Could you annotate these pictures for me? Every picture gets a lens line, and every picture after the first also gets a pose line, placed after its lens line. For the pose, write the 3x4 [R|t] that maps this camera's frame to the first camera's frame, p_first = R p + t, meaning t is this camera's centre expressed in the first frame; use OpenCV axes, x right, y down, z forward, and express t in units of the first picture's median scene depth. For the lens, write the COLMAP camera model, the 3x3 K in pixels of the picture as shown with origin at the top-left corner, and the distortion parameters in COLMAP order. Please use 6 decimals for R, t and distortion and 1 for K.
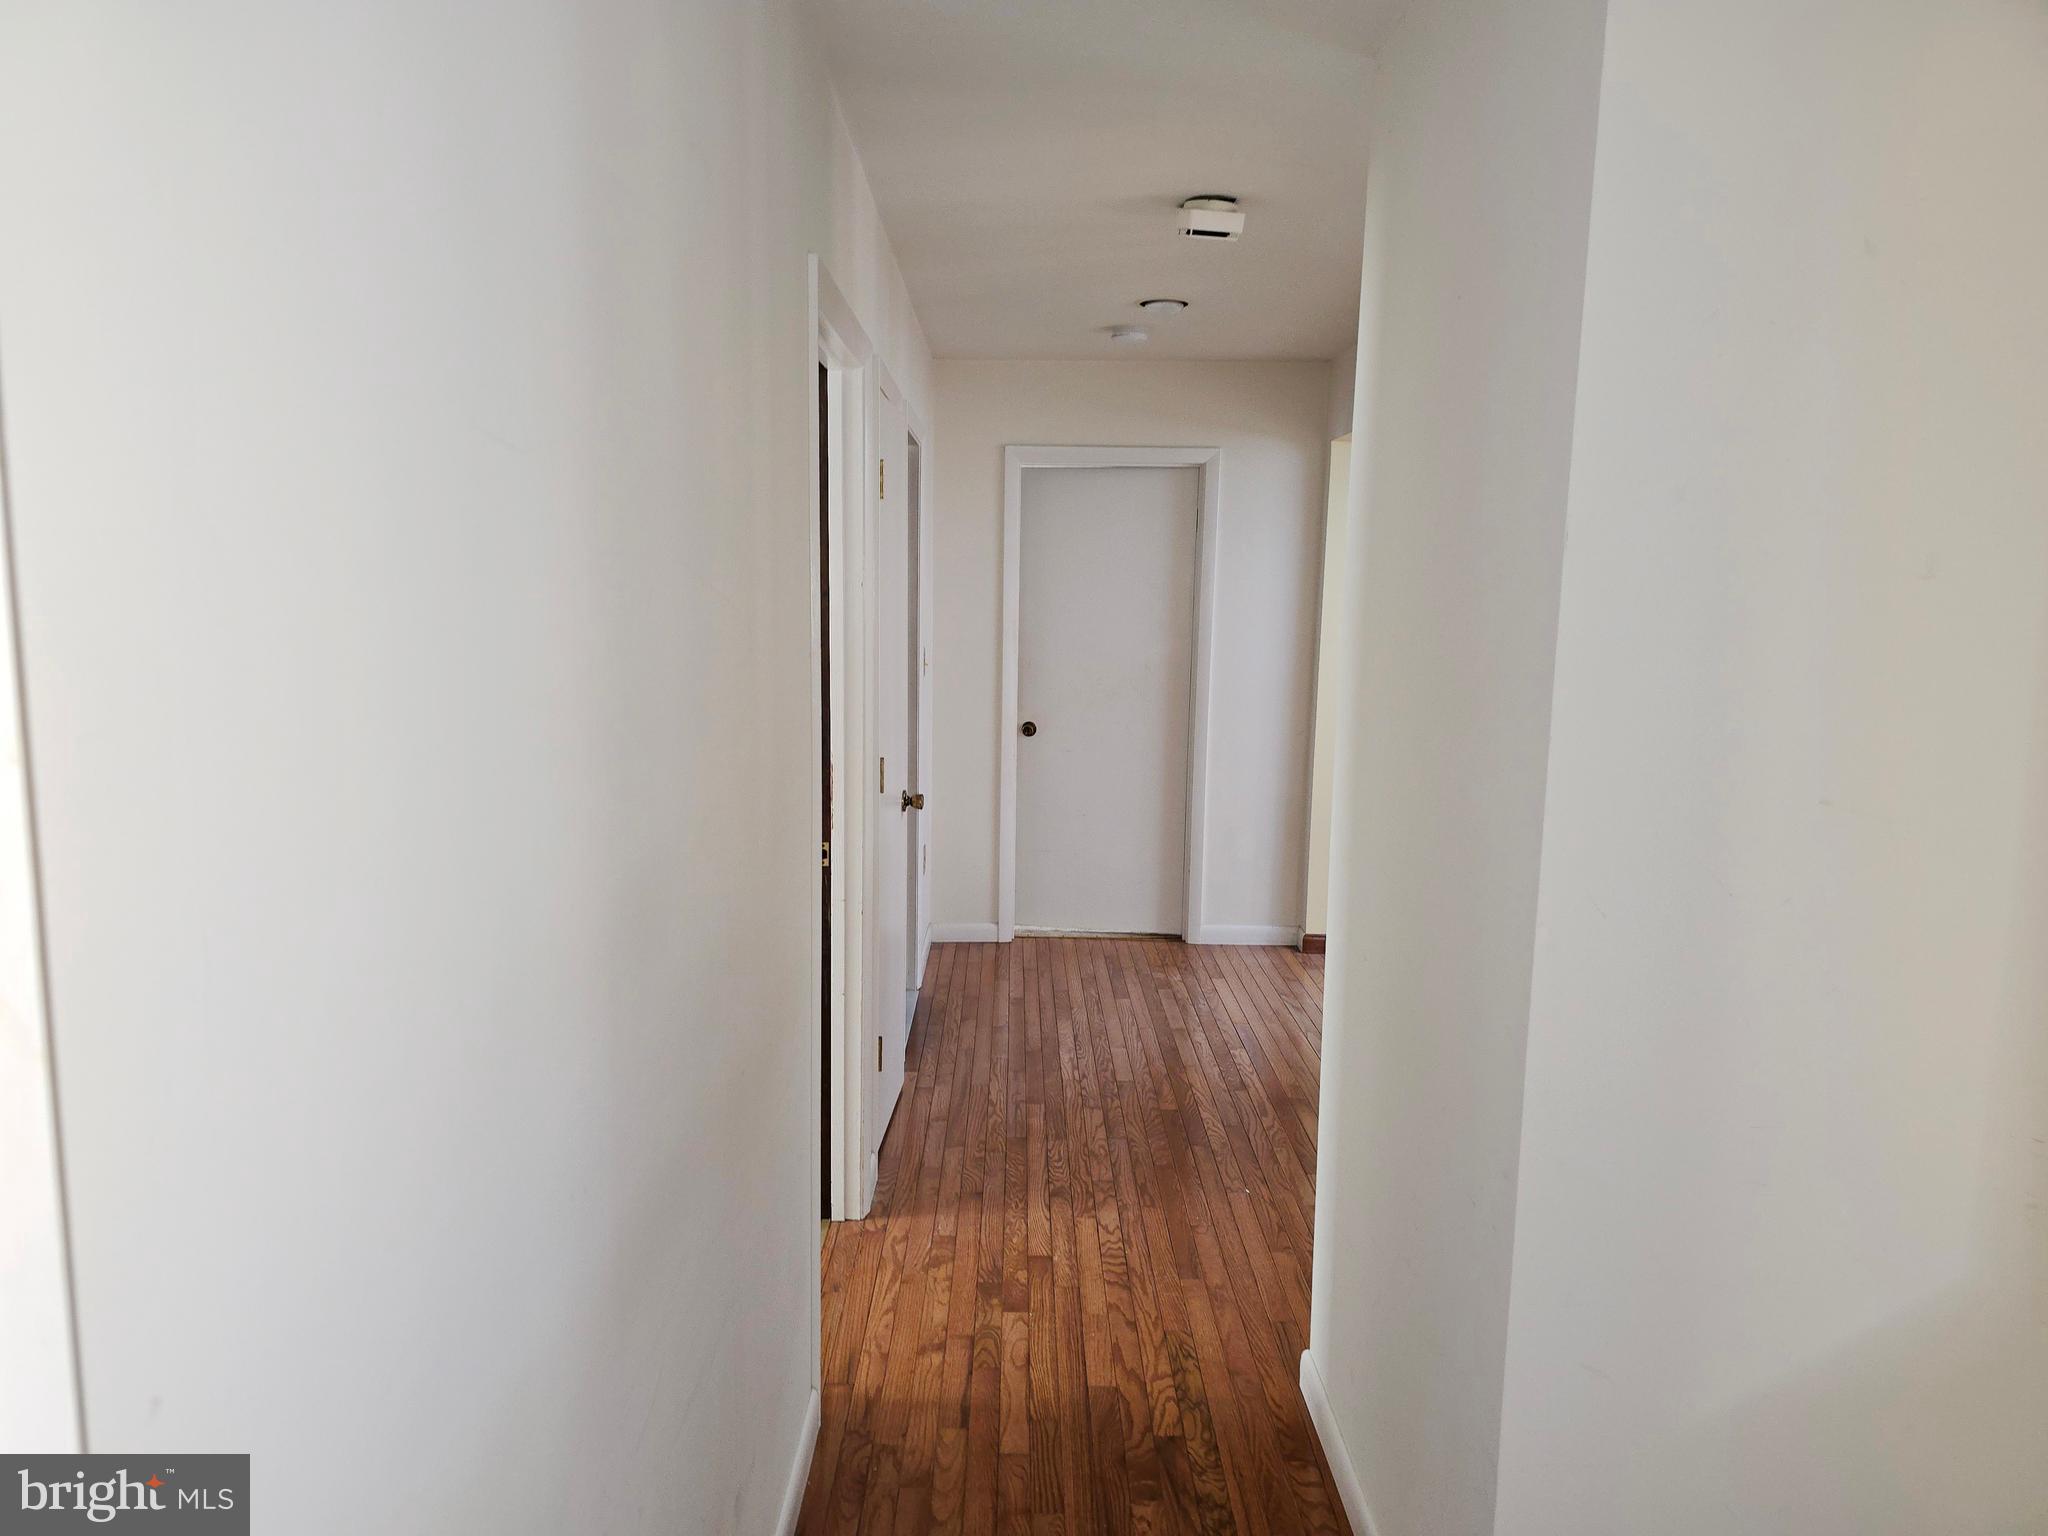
lens RADIAL K [[1374.2, 0, 1022.8], [0, 1374.2, 769.0], [0, 0, 1]] dist [0.058306, -0.046459]
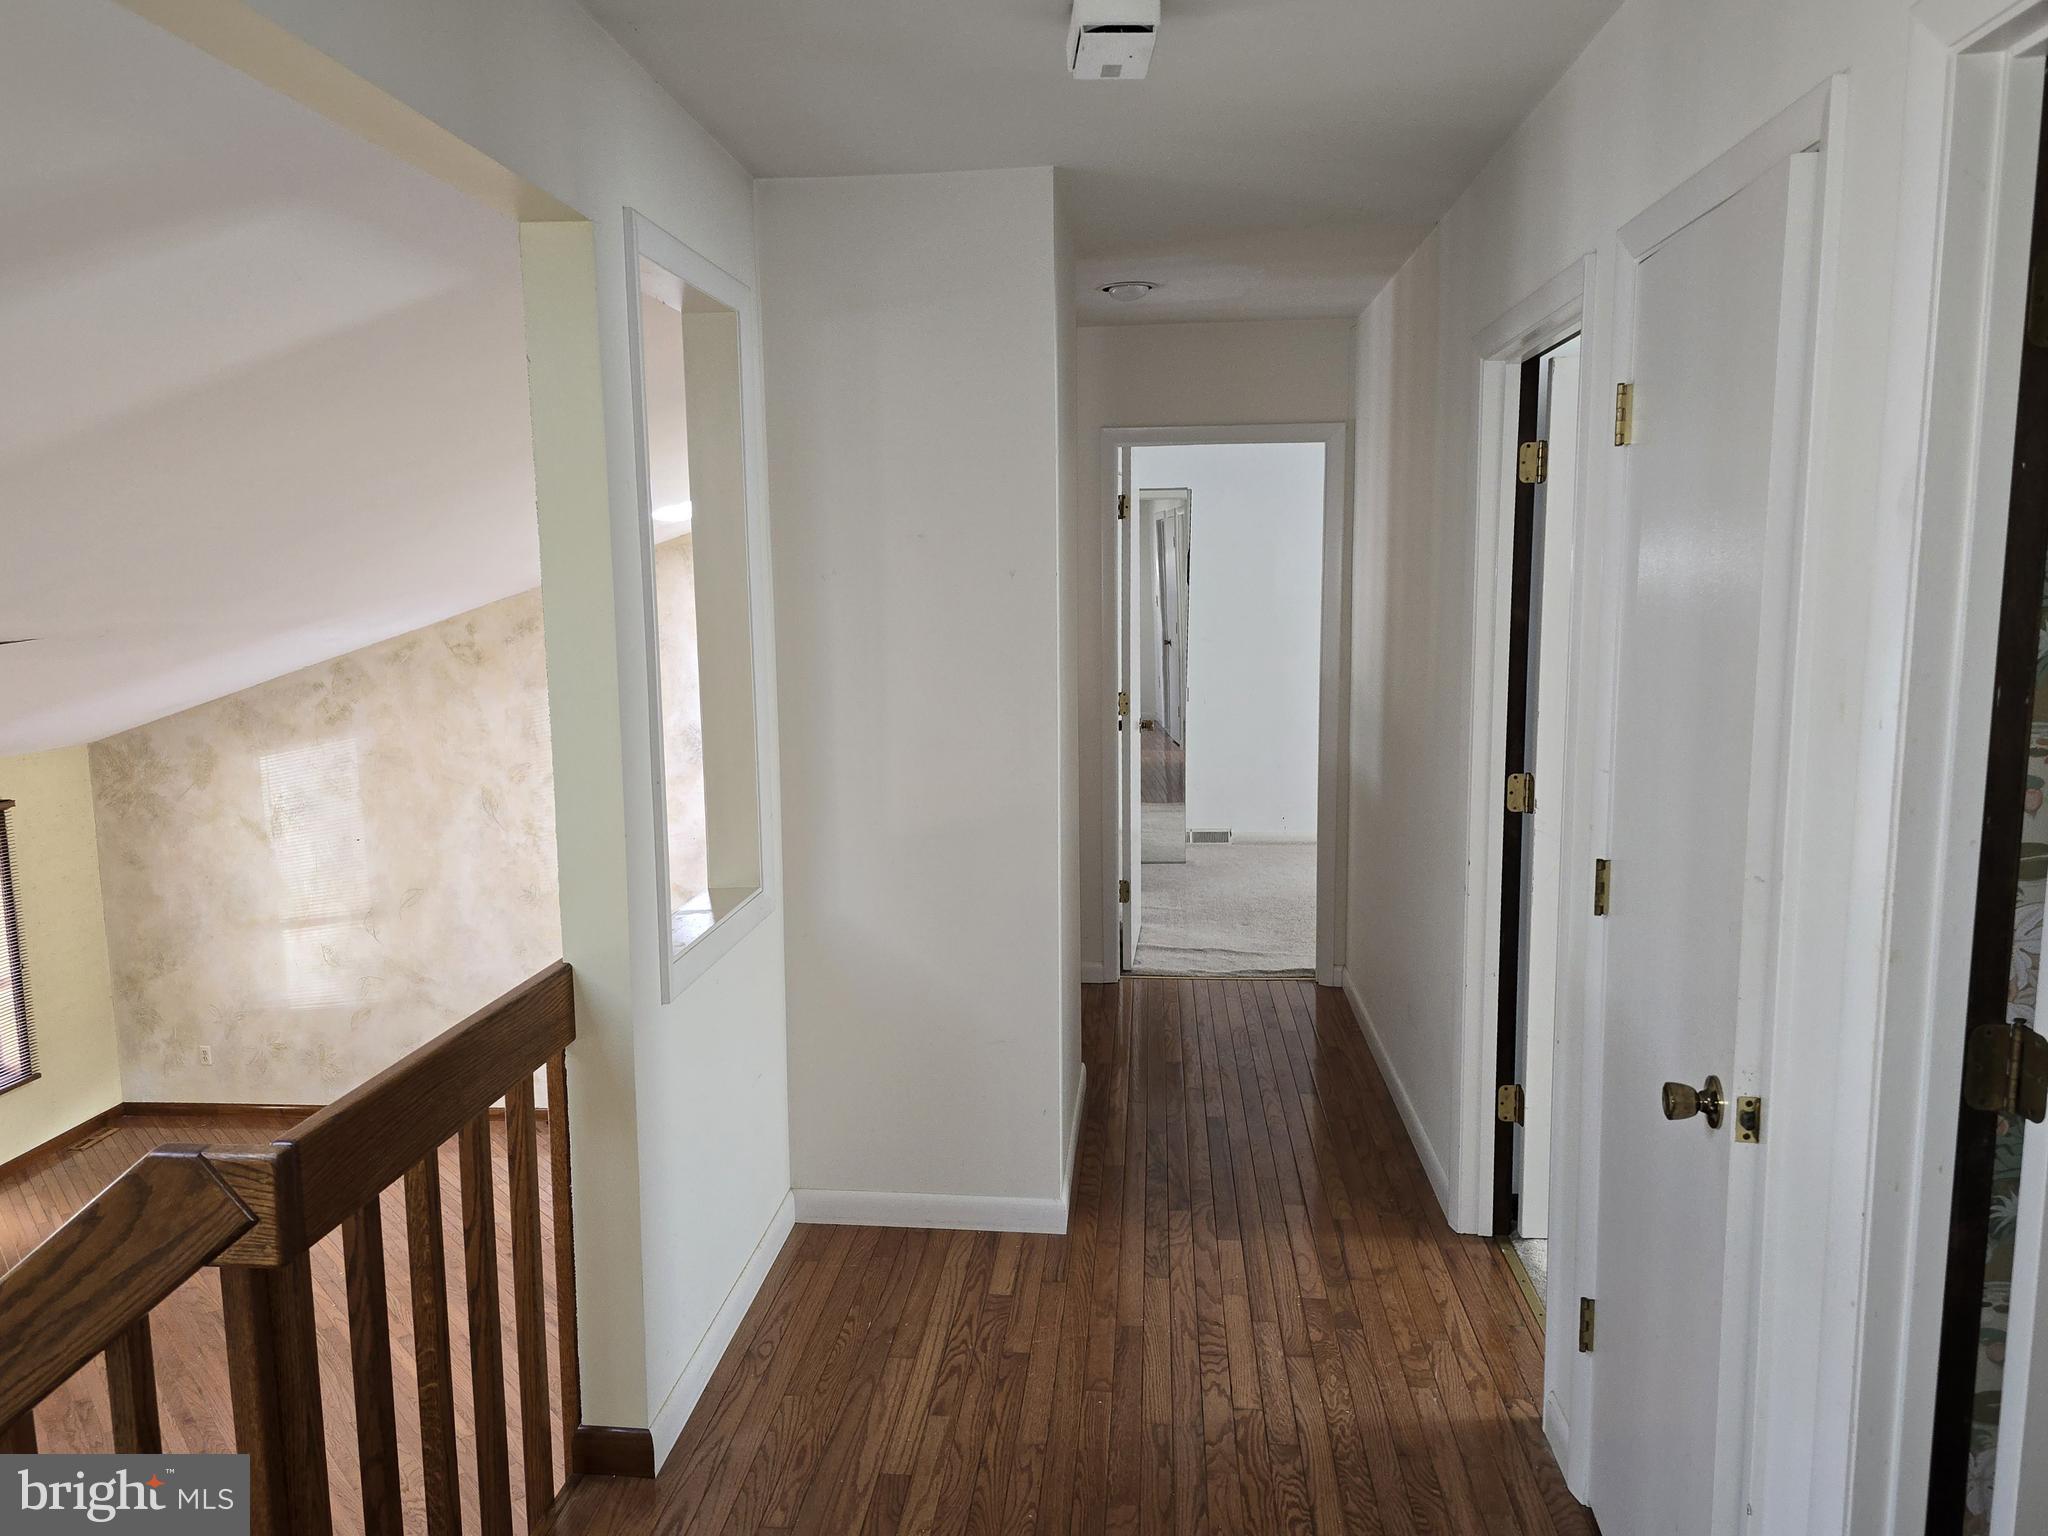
lens RADIAL K [[1485.7, 0, 1034.5], [0, 1485.7, 771.0], [0, 0, 1]] dist [0.043305, -0.047883]
pose [[-0.996577, -0.004898, 0.082521, 0.105171], [0.017129, 0.964341, 0.264108, -0.258876], [-0.080872, 0.264617, -0.960957, 1.874563]]
